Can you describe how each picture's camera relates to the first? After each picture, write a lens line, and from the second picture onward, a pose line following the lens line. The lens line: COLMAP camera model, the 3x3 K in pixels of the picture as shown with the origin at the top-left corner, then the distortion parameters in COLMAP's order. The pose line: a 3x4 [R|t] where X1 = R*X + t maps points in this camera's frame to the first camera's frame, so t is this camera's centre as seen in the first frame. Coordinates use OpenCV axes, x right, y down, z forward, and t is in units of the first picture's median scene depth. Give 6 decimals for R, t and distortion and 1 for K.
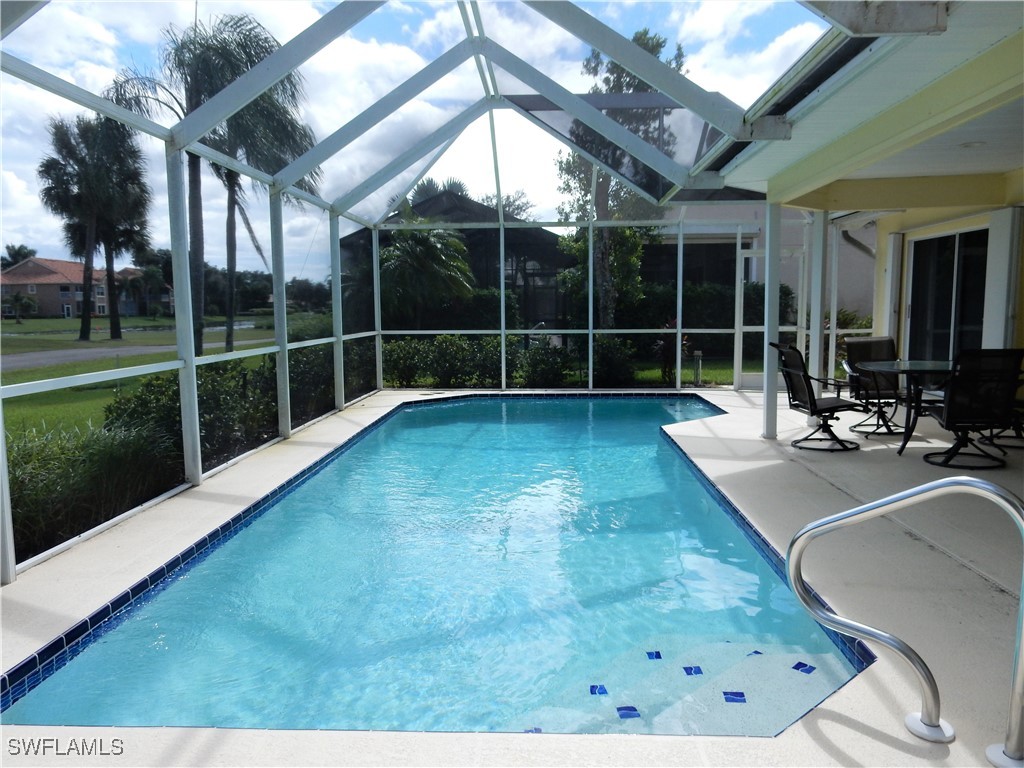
lens RADIAL K [[761.8, 0, 512.0], [0, 761.8, 384.0], [0, 0, 1]] dist [0.003222, 0.000545]
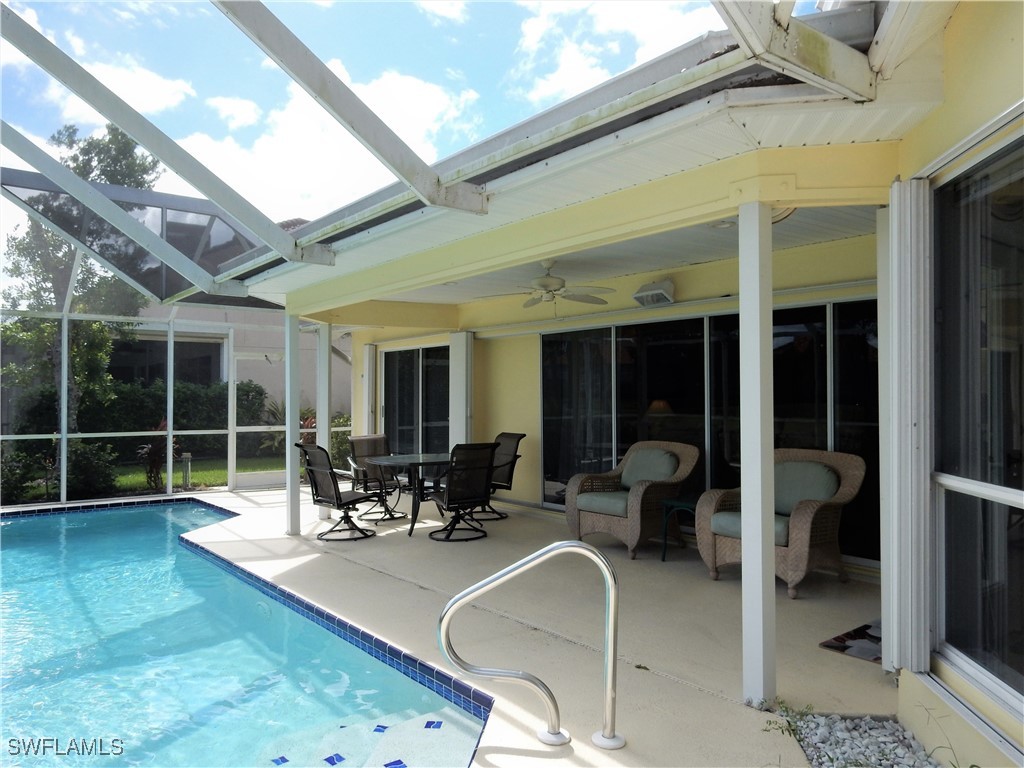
lens RADIAL K [[761.8, 0, 512.0], [0, 761.8, 384.0], [0, 0, 1]] dist [0.003222, 0.000545]
pose [[0.759809, 0.017784, 0.649903, -0.115064], [0.064375, 0.992656, -0.102424, -0.007429], [-0.646951, 0.119660, 0.753084, -0.008190]]
